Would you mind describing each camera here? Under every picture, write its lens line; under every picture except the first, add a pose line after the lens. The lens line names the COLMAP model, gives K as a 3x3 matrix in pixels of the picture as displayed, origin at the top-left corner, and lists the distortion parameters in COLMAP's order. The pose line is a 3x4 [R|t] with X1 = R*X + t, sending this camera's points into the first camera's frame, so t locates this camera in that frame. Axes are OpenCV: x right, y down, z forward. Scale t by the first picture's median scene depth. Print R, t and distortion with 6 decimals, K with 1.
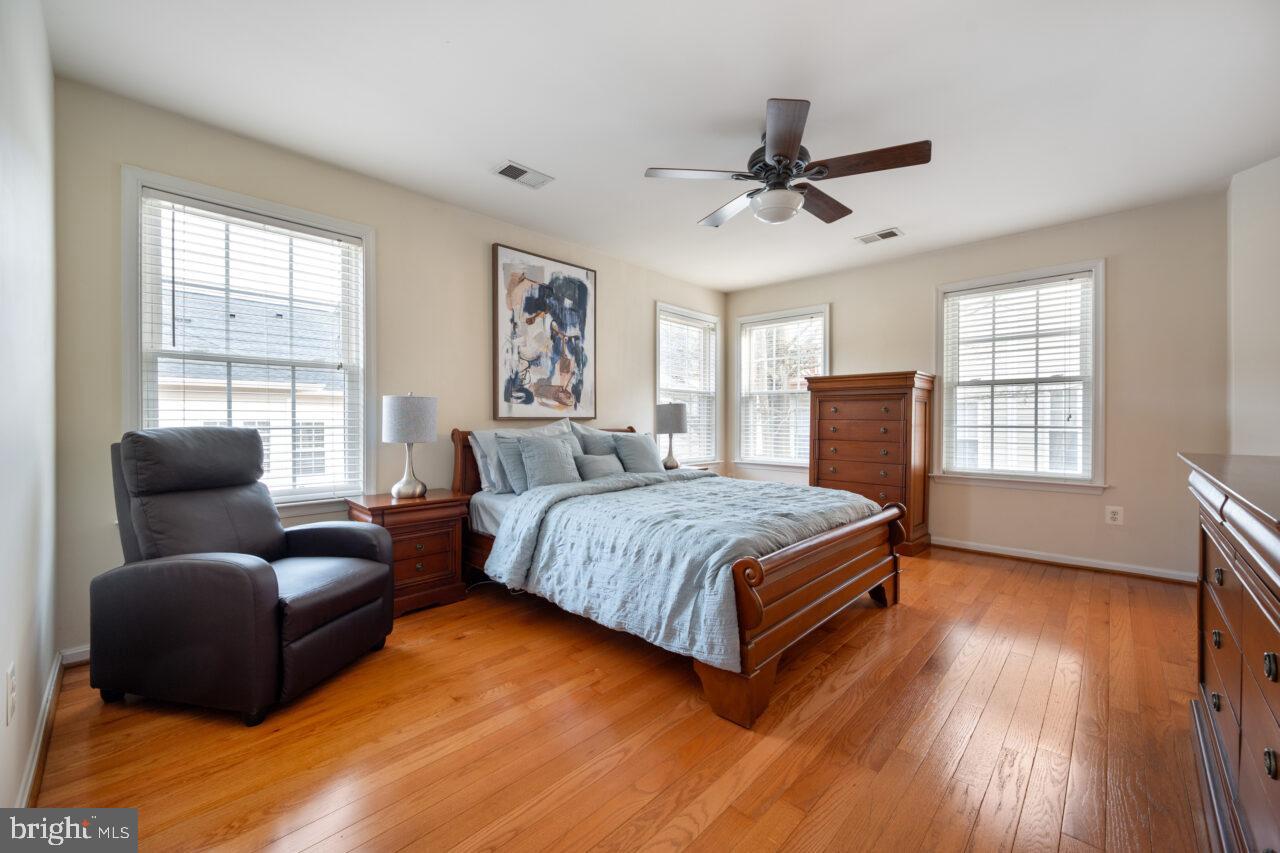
lens RADIAL K [[500.6, 0, 640.4], [0, 500.6, 423.9], [0, 0, 1]] dist [-0.001686, -0.000676]
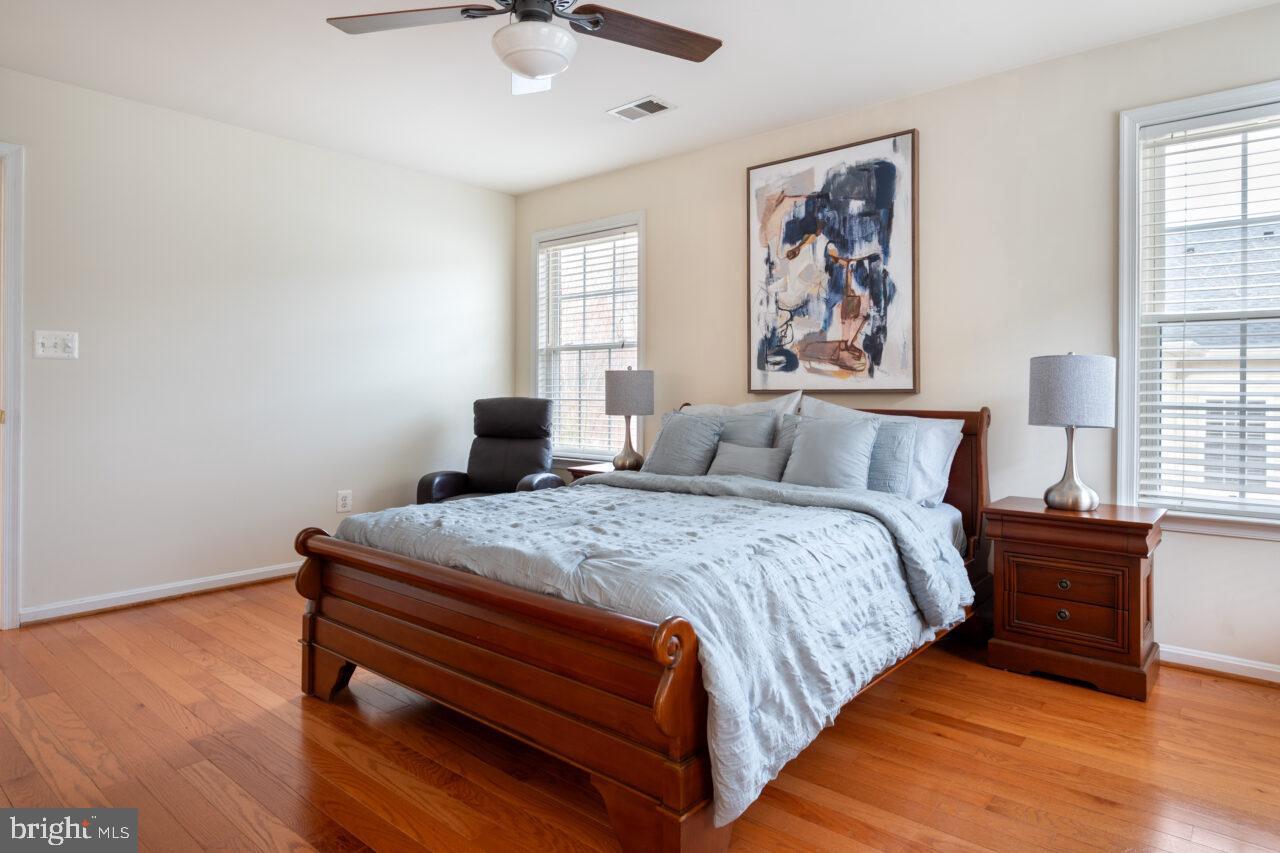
lens RADIAL K [[701.8, 0, 641.6], [0, 701.8, 414.4], [0, 0, 1]] dist [-0.034476, -0.000004]
pose [[0.084882, 0.020449, -0.996181, 0.737165], [-0.016580, 0.999680, 0.019108, 0.005925], [0.996253, 0.014894, 0.085194, 0.693591]]
